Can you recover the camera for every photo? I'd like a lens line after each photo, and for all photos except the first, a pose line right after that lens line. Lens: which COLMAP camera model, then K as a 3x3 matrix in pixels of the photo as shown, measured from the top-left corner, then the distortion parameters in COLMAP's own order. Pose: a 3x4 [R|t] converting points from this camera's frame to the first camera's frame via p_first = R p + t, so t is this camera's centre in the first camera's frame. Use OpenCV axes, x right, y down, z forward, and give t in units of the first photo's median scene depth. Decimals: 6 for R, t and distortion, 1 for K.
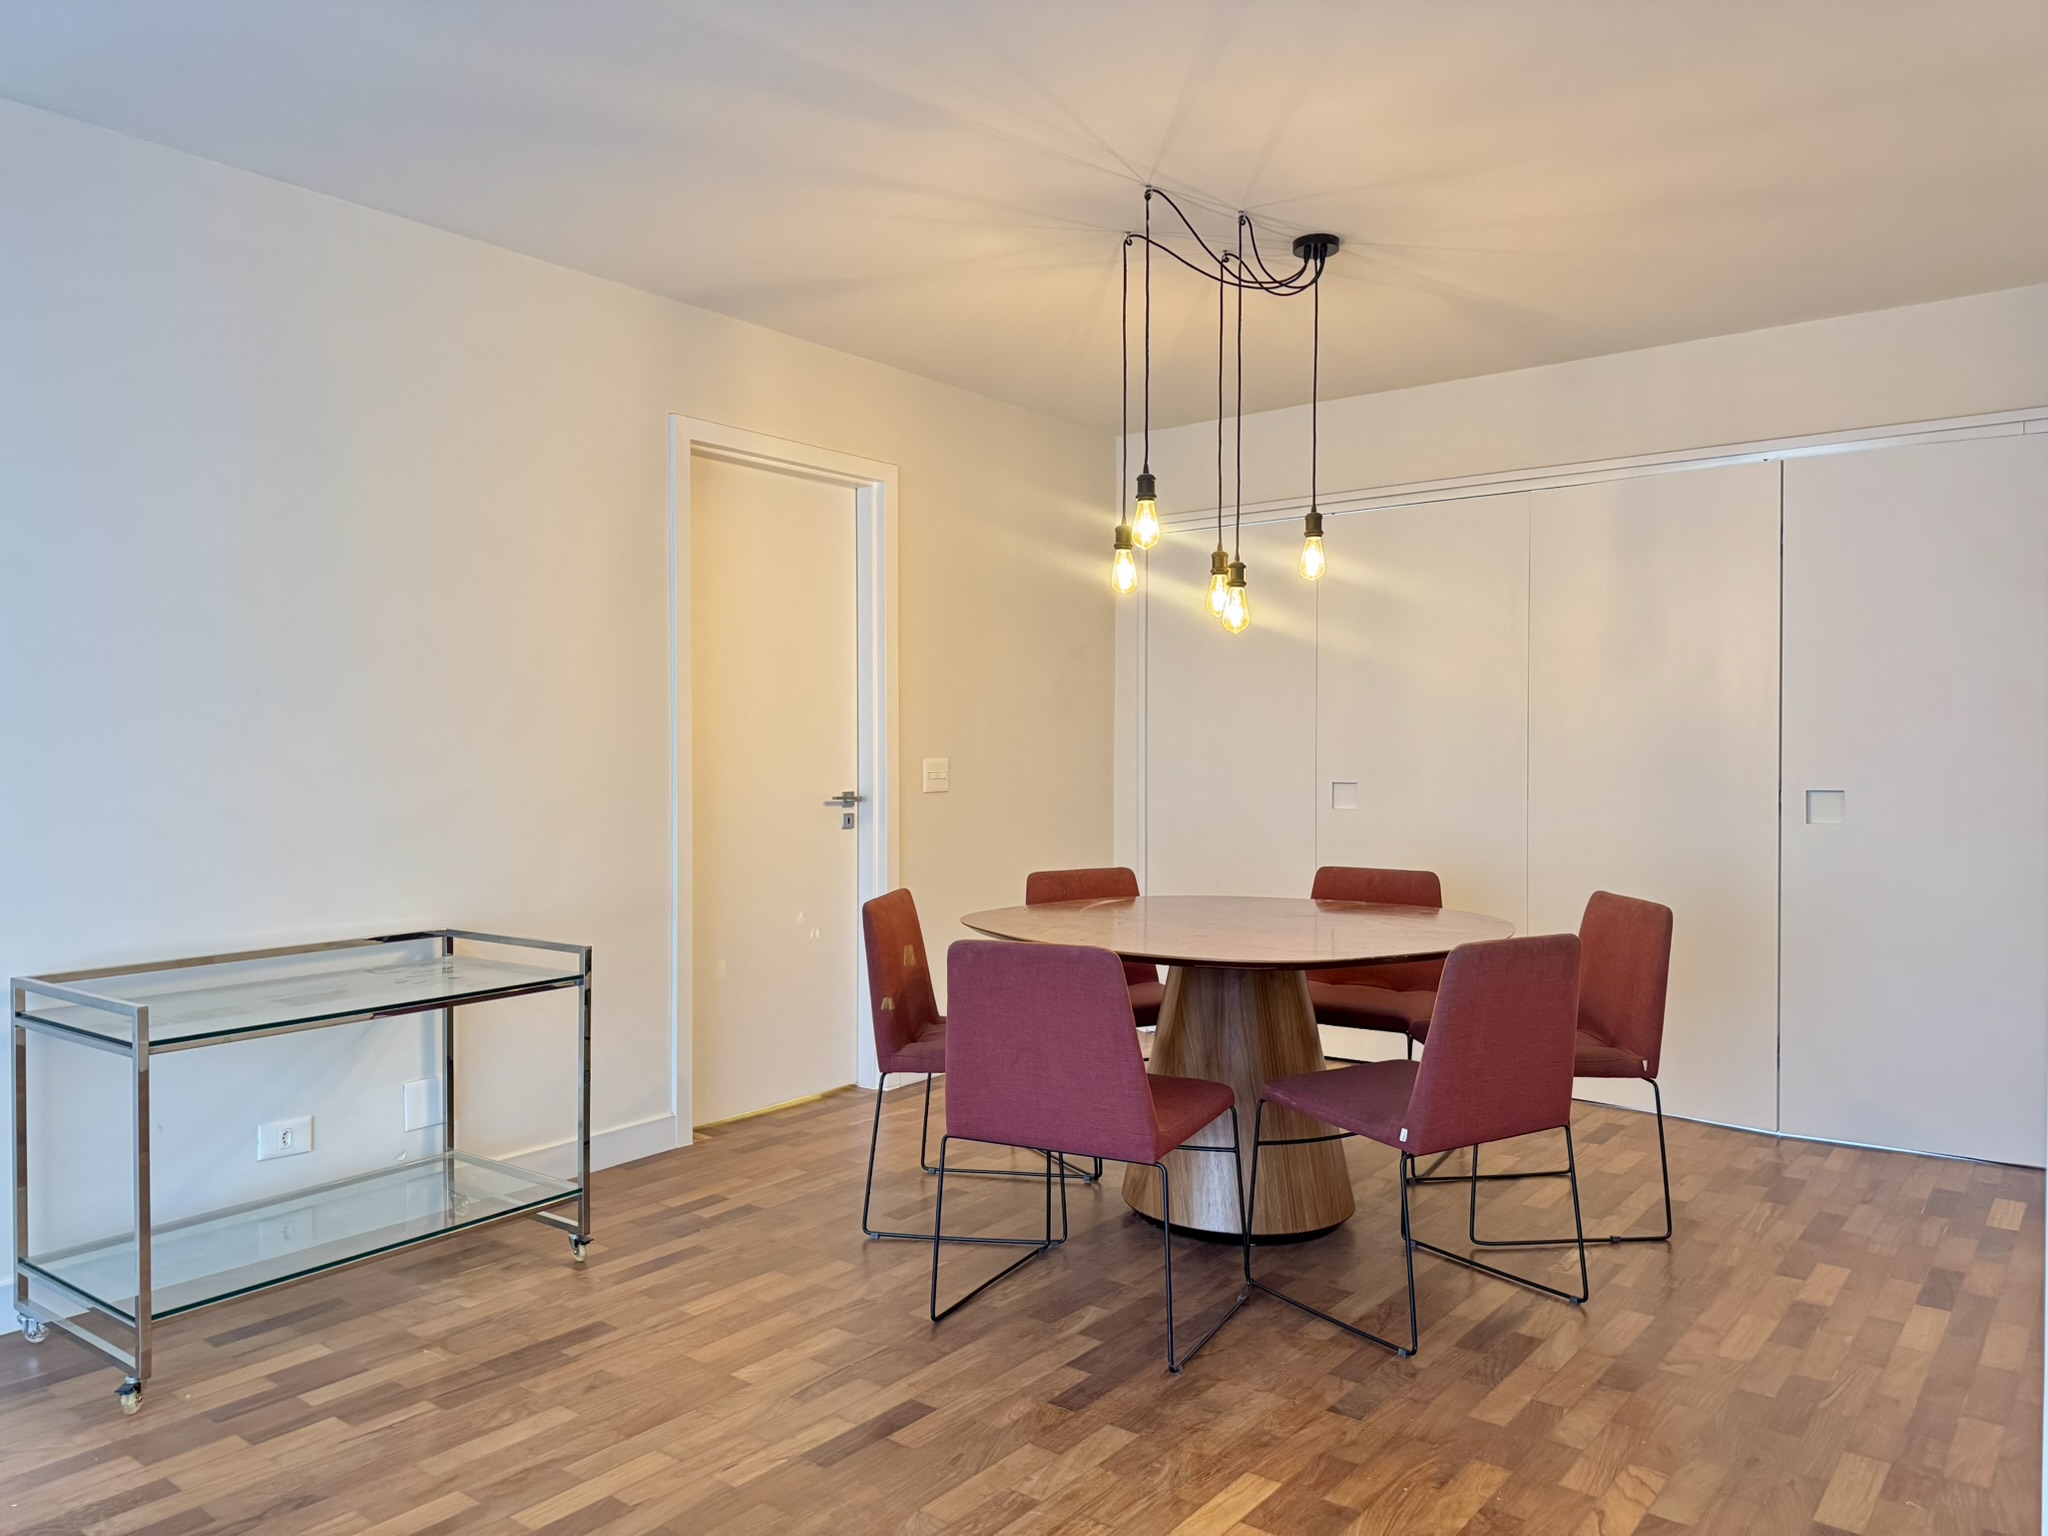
lens RADIAL K [[1444.4, 0, 1024.0], [0, 1444.4, 768.0], [0, 0, 1]] dist [0.049633, -0.058233]
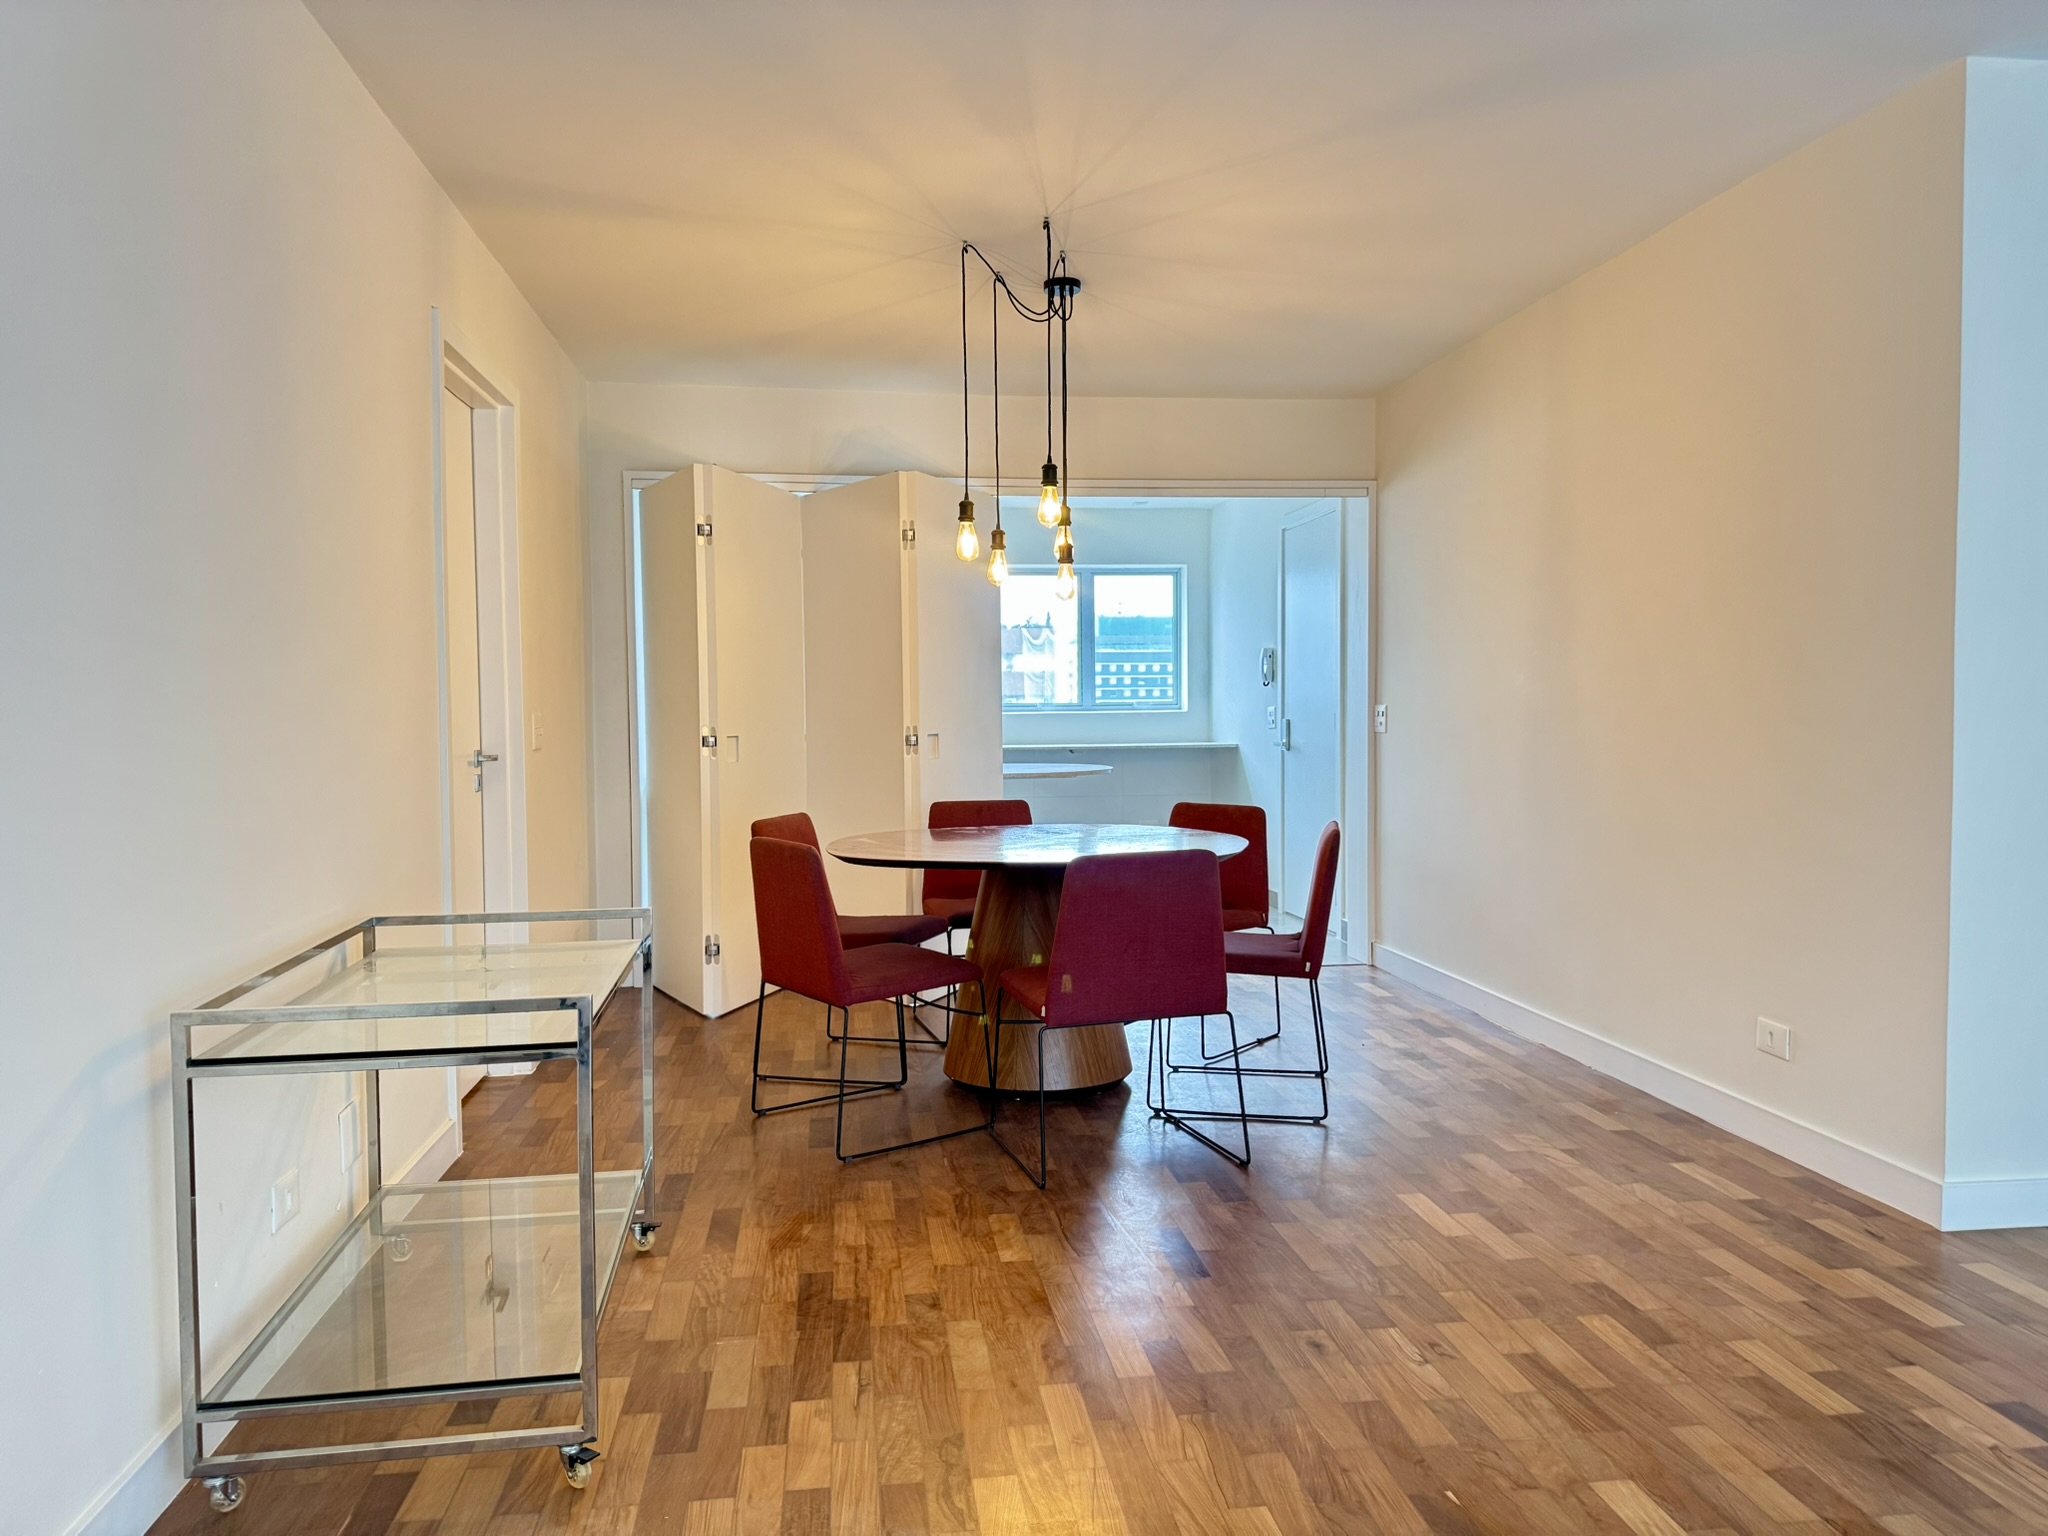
lens RADIAL K [[1436.8, 0, 1019.2], [0, 1436.8, 765.5], [0, 0, 1]] dist [0.115885, -0.203501]
pose [[0.698347, -0.032651, 0.715014, -0.808569], [0.018561, 0.999449, 0.027511, 0.011532], [-0.715519, -0.005941, 0.698568, 0.194223]]
